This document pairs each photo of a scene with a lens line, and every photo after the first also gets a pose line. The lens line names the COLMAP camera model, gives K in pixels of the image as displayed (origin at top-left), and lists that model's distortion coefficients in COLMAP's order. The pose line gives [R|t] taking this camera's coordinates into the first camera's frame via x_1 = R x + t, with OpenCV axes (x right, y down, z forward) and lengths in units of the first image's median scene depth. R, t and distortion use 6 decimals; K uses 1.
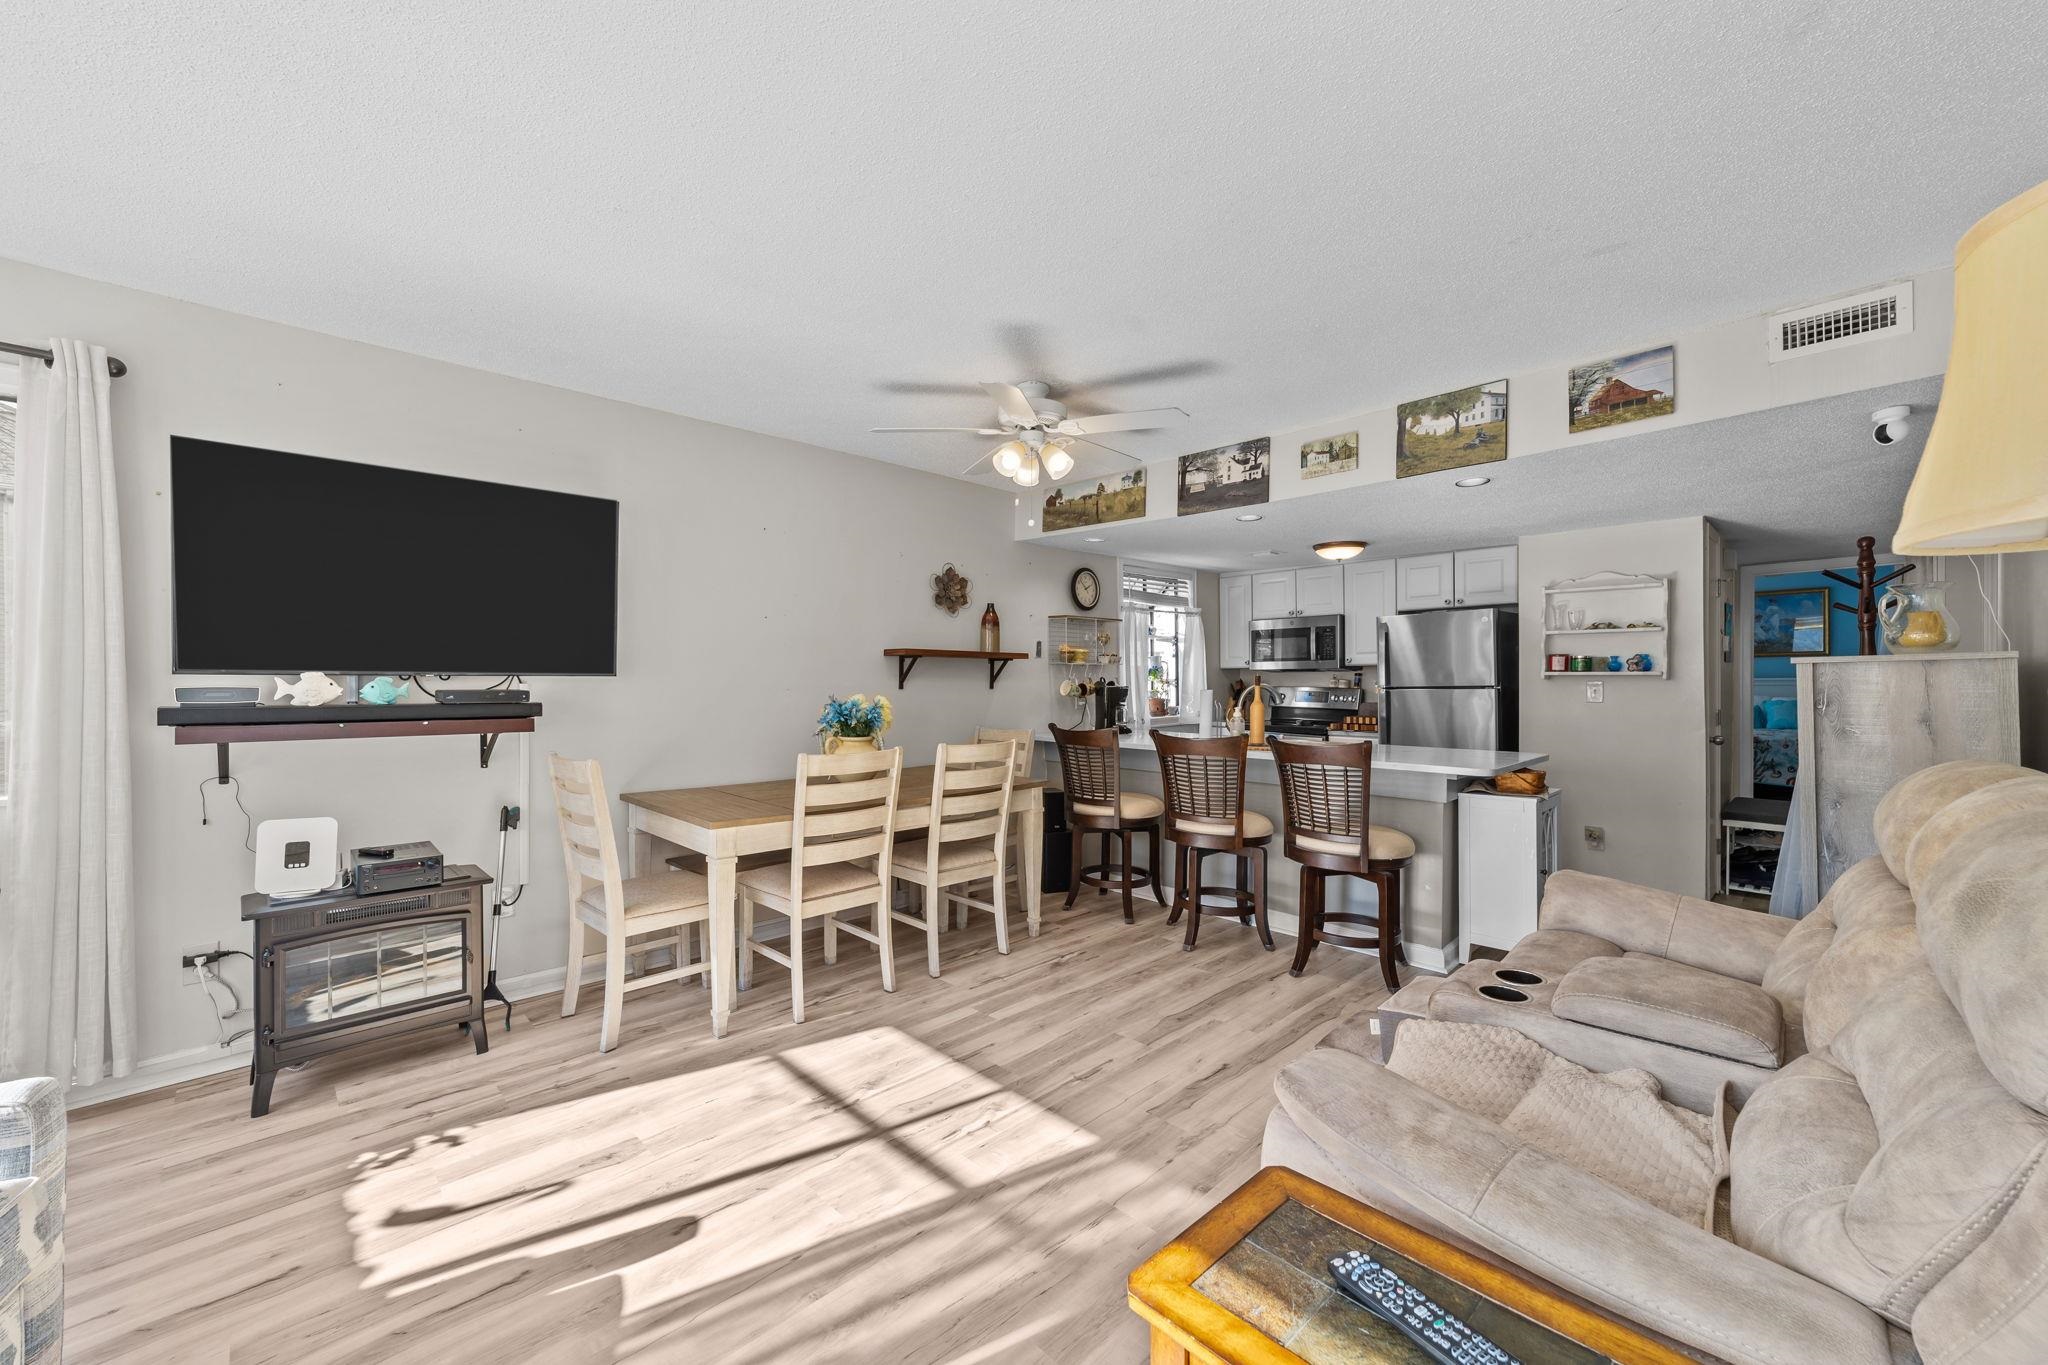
lens RADIAL K [[797.3, 0, 1021.5], [0, 797.3, 680.8], [0, 0, 1]] dist [0.000521, 0.000778]
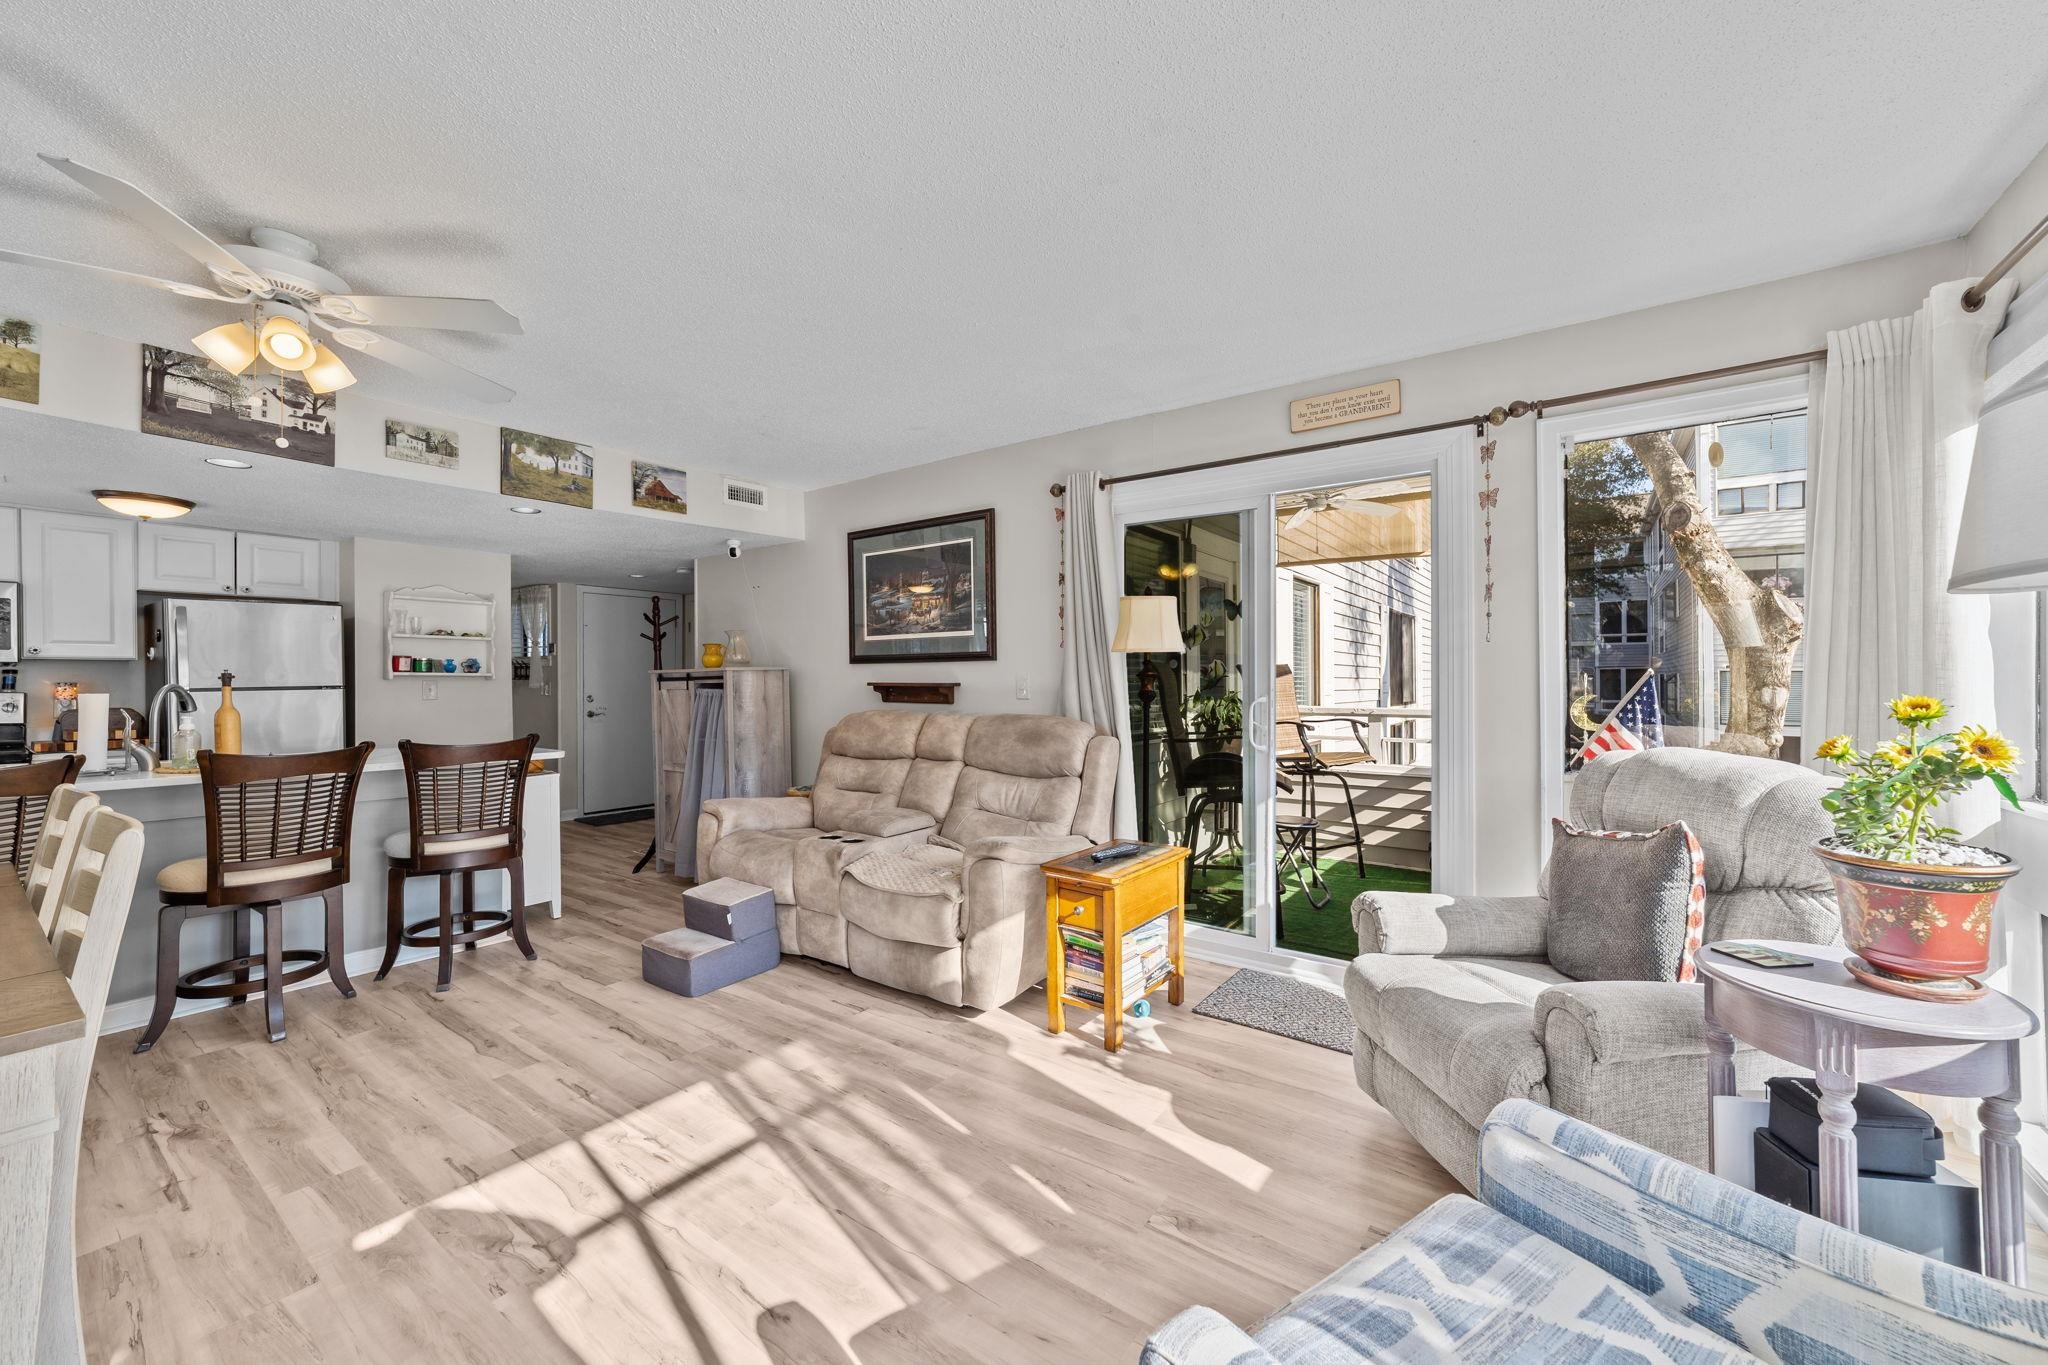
lens RADIAL K [[797.3, 0, 1019.1], [0, 797.3, 683.4], [0, 0, 1]] dist [0.000521, 0.000778]
pose [[-0.163317, -0.003658, 0.986567, -0.680882], [0.002455, 0.999989, 0.004114, 0.001760], [-0.986571, 0.003094, -0.163306, 0.458377]]
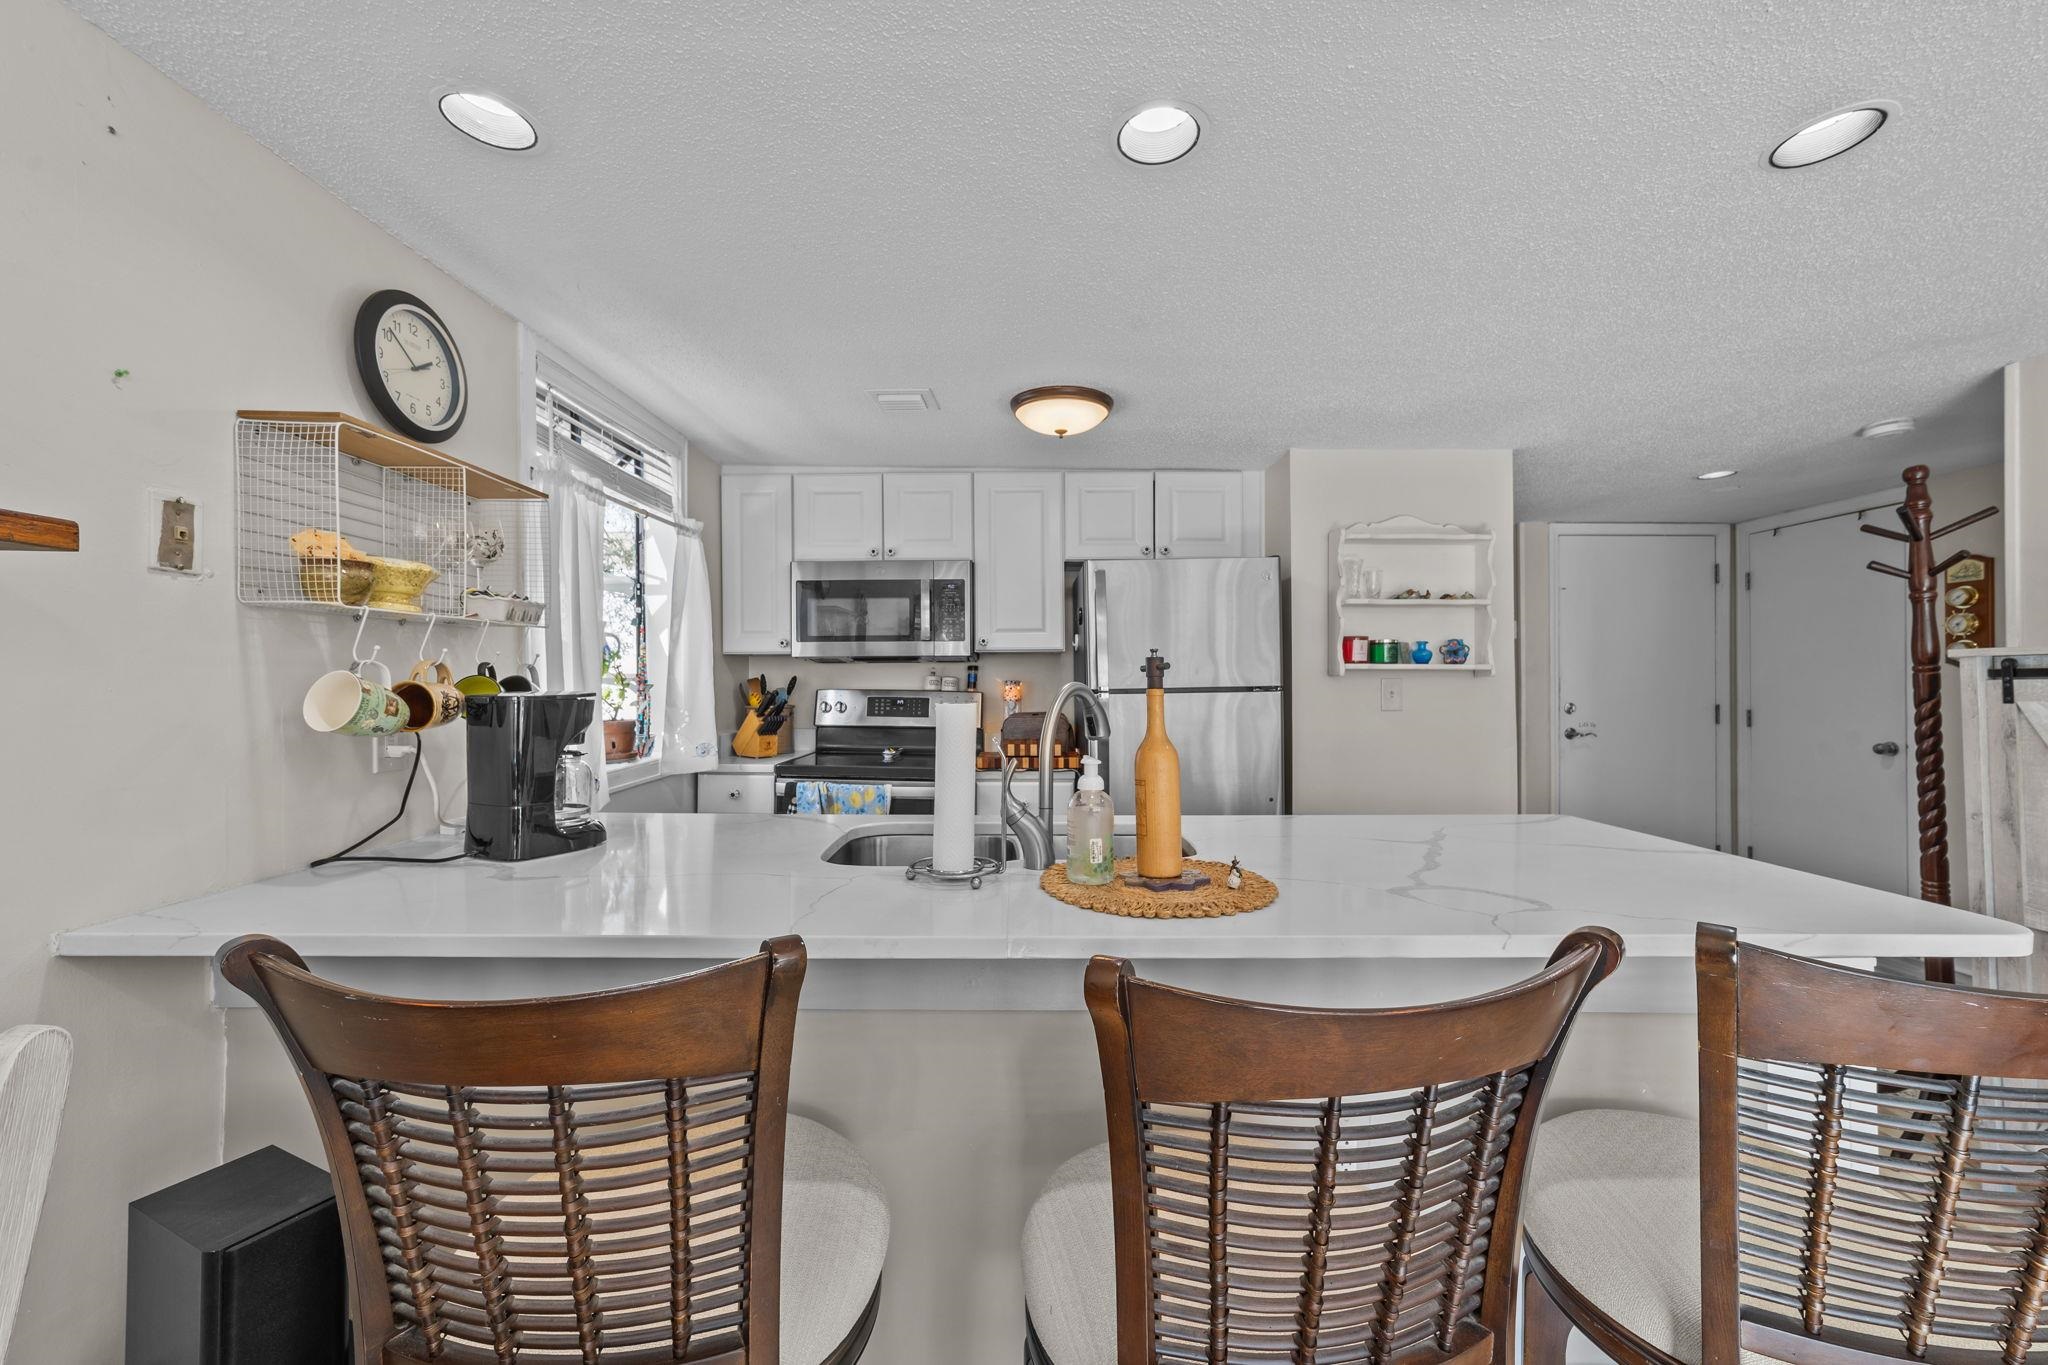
lens RADIAL K [[797.3, 0, 1029.6], [0, 797.3, 682.8], [0, 0, 1]] dist [0.000521, 0.000778]
pose [[0.683529, -0.000874, 0.729923, 0.031836], [-0.000267, 0.999999, 0.001447, 0.003772], [-0.729924, -0.001184, 0.683528, 0.974182]]
